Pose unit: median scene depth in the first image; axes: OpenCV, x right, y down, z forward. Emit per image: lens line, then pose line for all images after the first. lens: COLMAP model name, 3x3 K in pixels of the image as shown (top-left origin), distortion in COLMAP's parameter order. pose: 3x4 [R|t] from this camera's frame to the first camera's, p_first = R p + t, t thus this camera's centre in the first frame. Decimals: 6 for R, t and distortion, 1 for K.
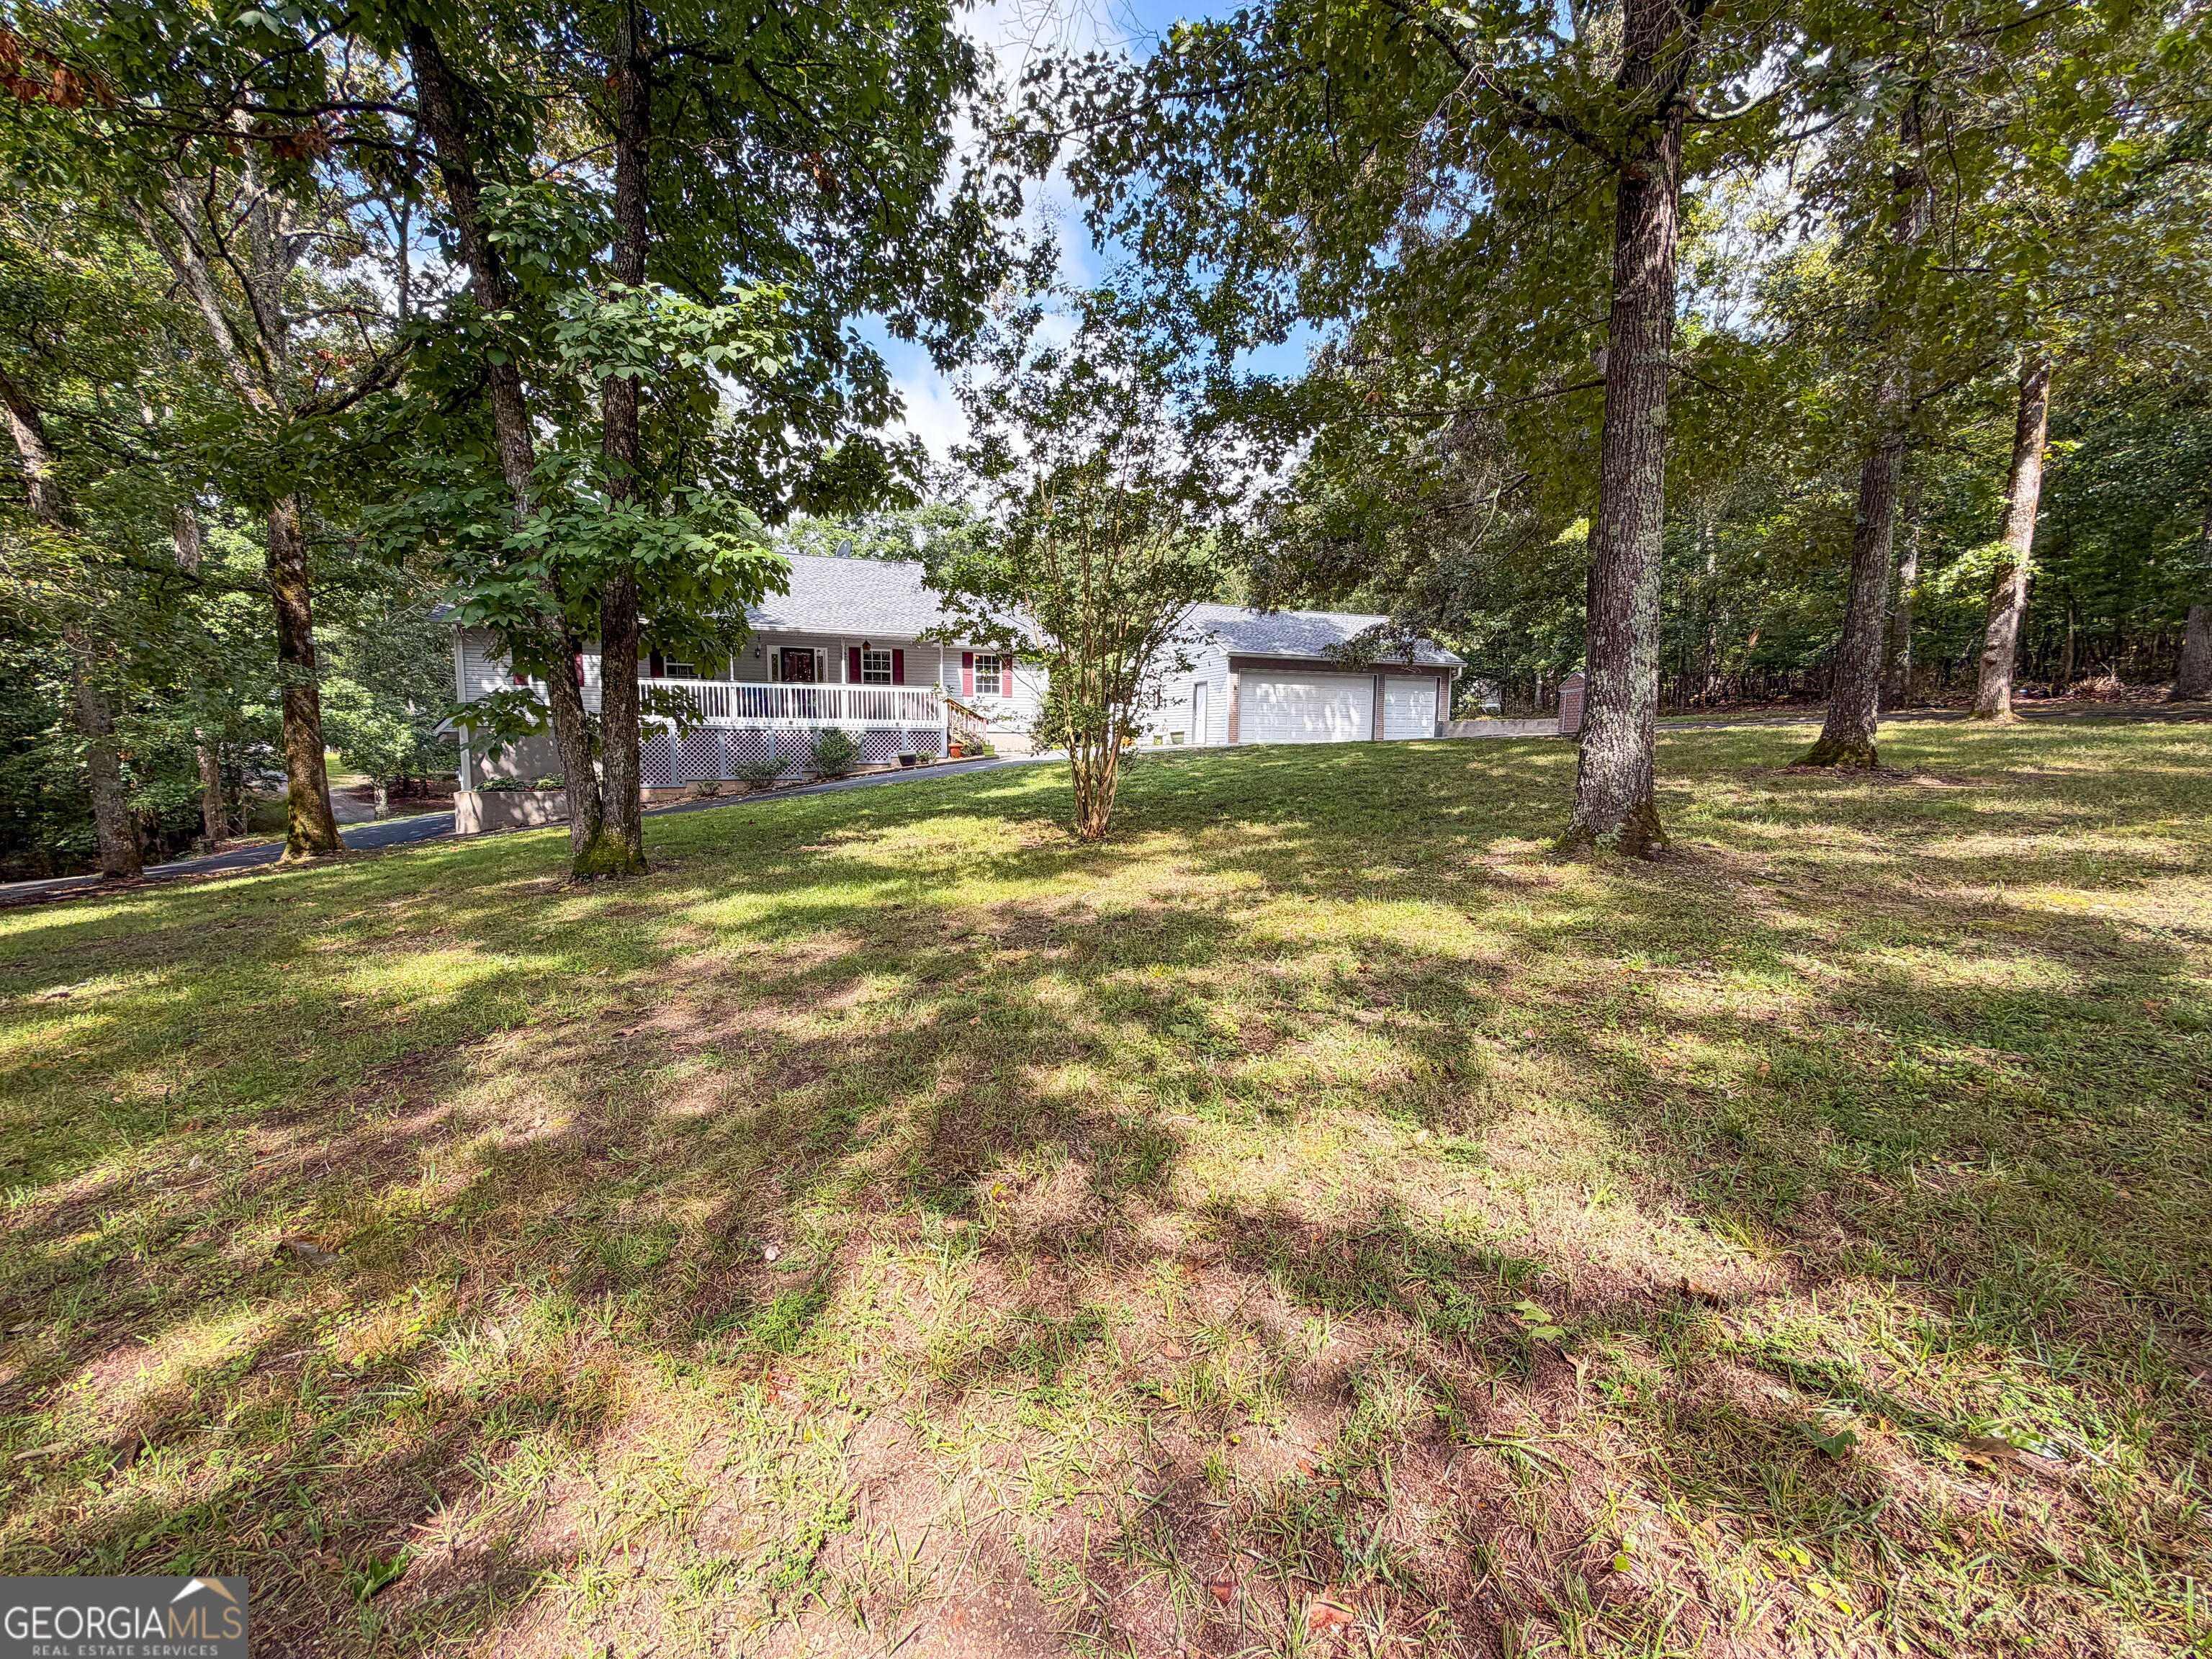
lens RADIAL K [[891.1, 0, 1111.9], [0, 891.1, 821.9], [0, 0, 1]] dist [0.017657, -0.000013]
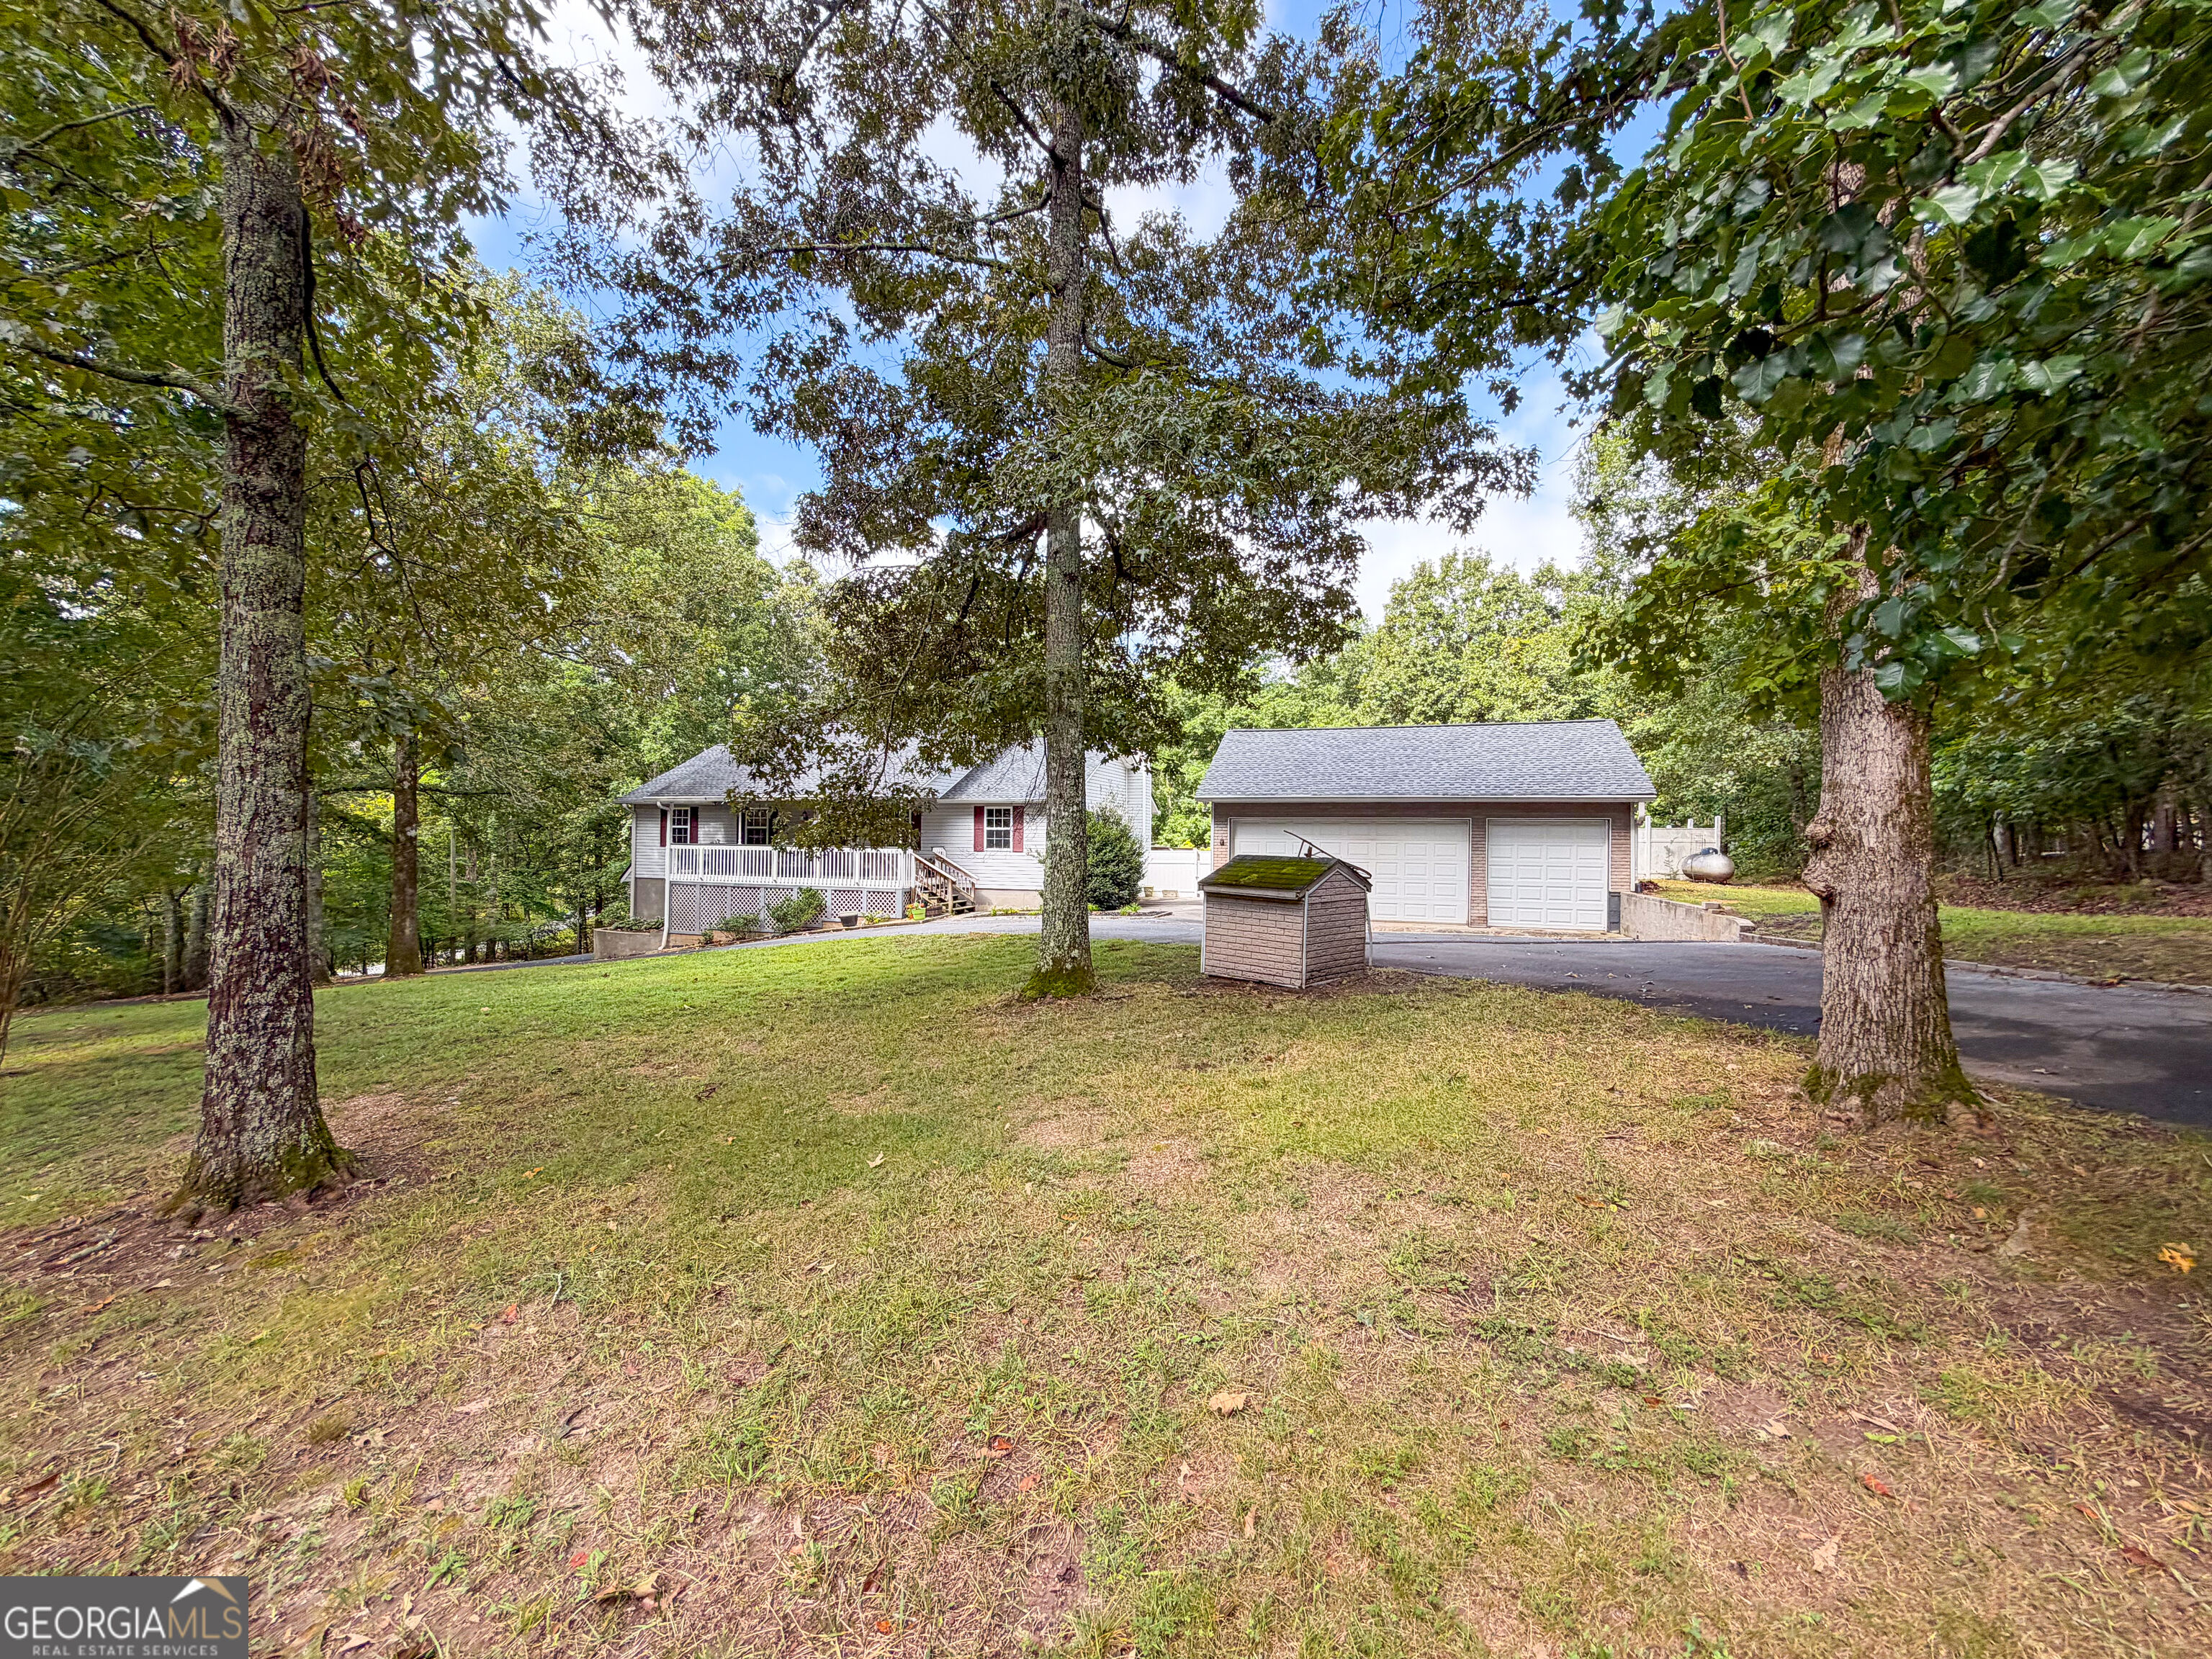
lens RADIAL K [[884.7, 0, 1098.7], [0, 884.7, 832.2], [0, 0, 1]] dist [0.000172, -0.000183]
pose [[0.750292, -0.001706, -0.661105, 0.607153], [-0.067401, 0.994589, -0.079061, -0.101748], [0.657662, 0.103878, 0.746117, 0.398172]]
